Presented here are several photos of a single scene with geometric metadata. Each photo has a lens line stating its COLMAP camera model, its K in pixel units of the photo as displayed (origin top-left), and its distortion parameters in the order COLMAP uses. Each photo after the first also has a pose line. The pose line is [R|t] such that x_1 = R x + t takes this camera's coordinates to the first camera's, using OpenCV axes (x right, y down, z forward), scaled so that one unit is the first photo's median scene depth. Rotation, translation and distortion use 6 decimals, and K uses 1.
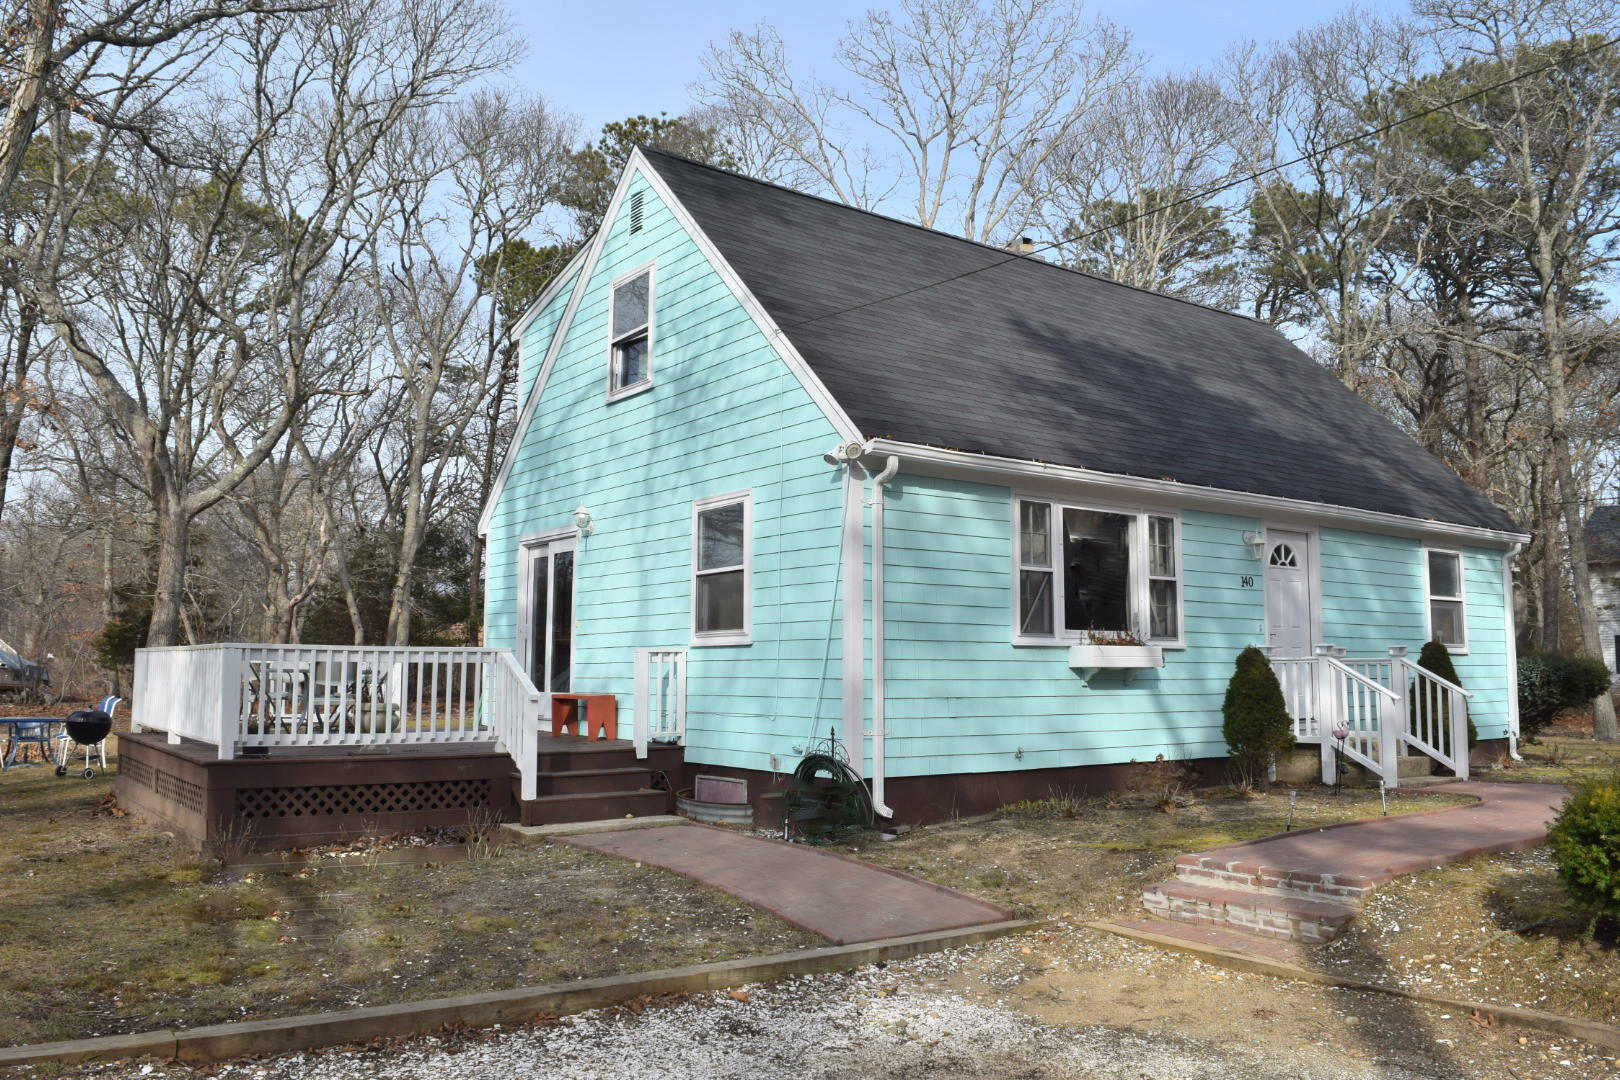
lens RADIAL K [[1229.2, 0, 810.0], [0, 1229.2, 540.0], [0, 0, 1]] dist [-0.089003, 0.007390]
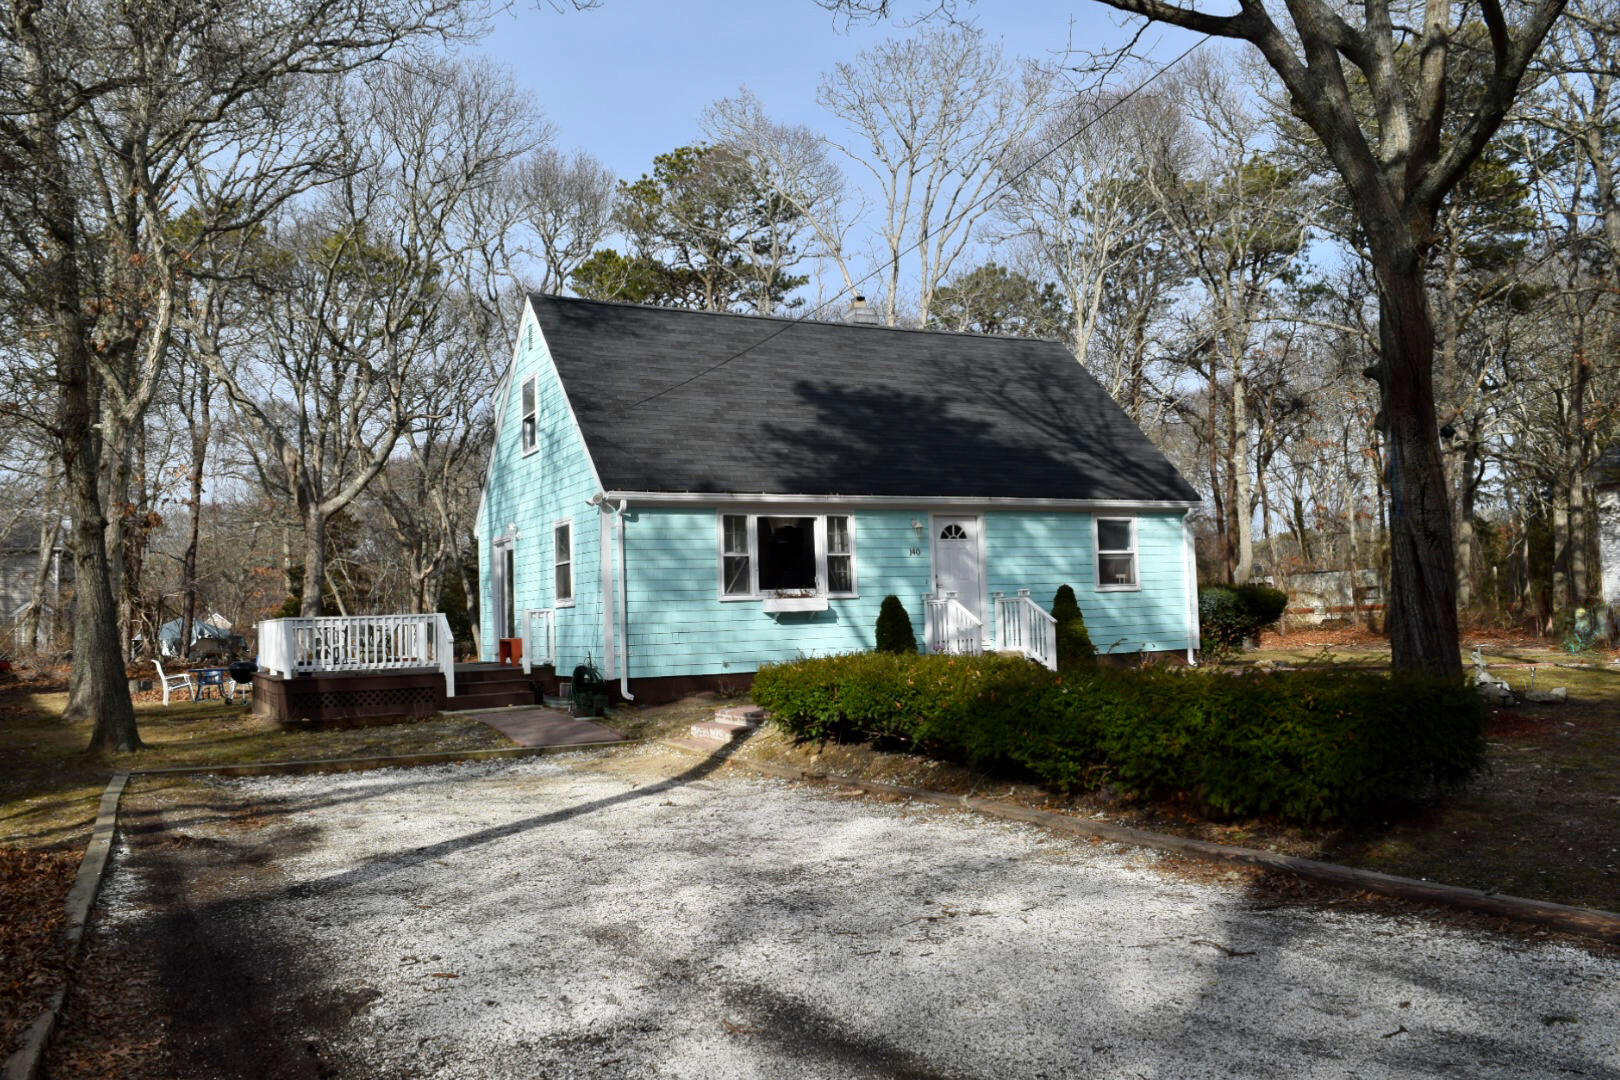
lens RADIAL K [[1229.2, 0, 810.0], [0, 1229.2, 540.0], [0, 0, 1]] dist [-0.089003, 0.007390]
pose [[0.988781, -0.046564, -0.141932, 0.438671], [0.053122, 0.997672, 0.042769, -0.053392], [0.139610, -0.049829, 0.988952, -0.547827]]
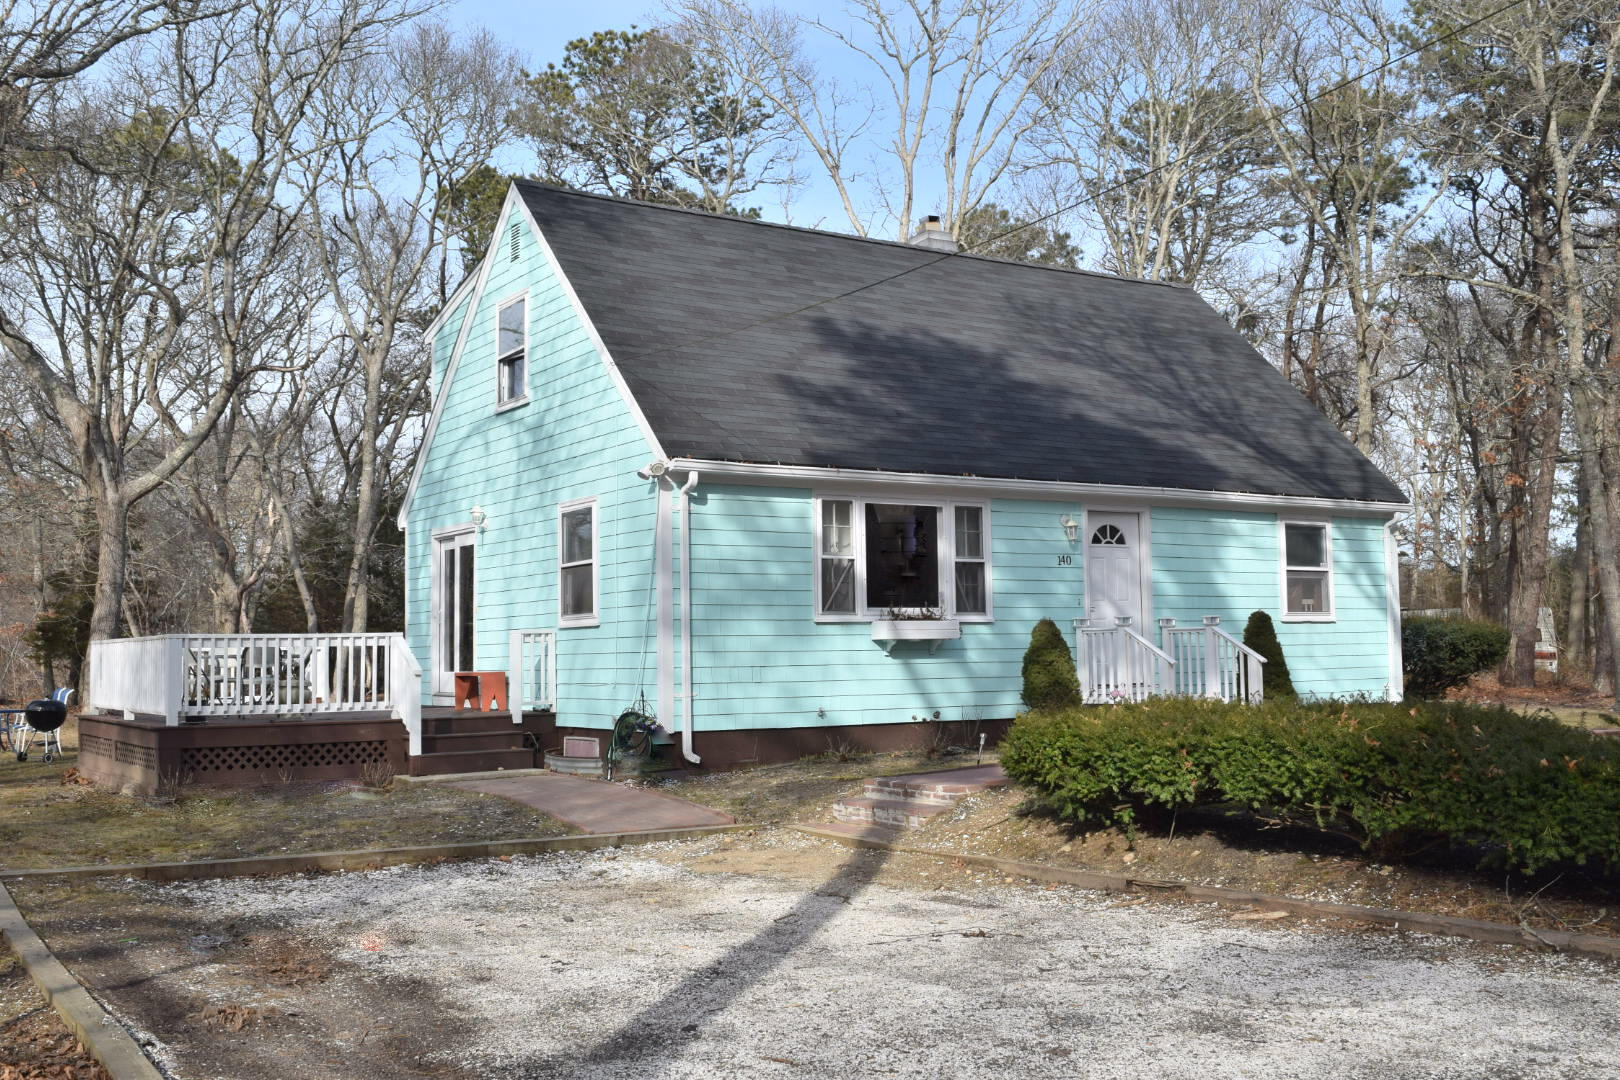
lens RADIAL K [[1541.5, 0, 810.0], [0, 1541.5, 540.0], [0, 0, 1]] dist [-0.072973, 0.004661]
pose [[0.998349, -0.023552, -0.052387, 0.197069], [0.025274, 0.999154, 0.032449, -0.034872], [0.051578, -0.033719, 0.998100, -0.403147]]
